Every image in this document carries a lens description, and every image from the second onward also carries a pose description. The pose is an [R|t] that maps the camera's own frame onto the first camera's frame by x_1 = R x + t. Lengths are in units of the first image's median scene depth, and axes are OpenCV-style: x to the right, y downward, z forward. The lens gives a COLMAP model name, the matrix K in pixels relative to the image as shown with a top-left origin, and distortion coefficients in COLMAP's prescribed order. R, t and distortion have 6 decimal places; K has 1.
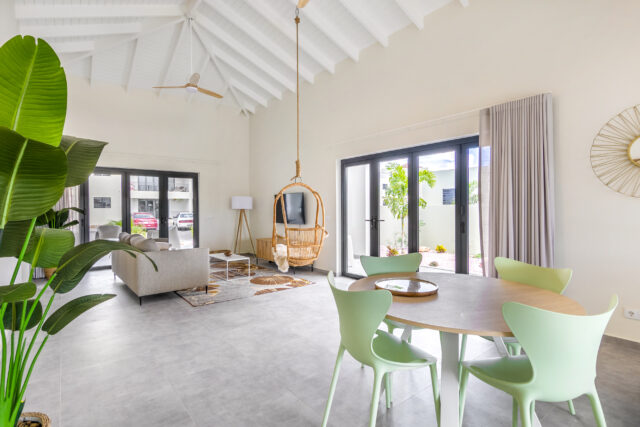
lens RADIAL K [[328.5, 0, 320.8], [0, 328.5, 213.7], [0, 0, 1]] dist [0.003345, 0.002500]
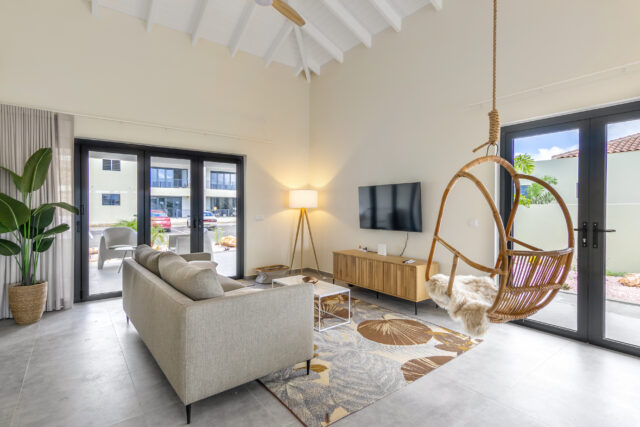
lens RADIAL K [[328.5, 0, 320.5], [0, 328.5, 213.7], [0, 0, 1]] dist [0.003345, 0.002500]
pose [[0.999760, 0.008661, -0.020122, -0.227359], [-0.008636, 0.999962, 0.001339, -0.003330], [0.020133, -0.001164, 0.999797, 0.350358]]
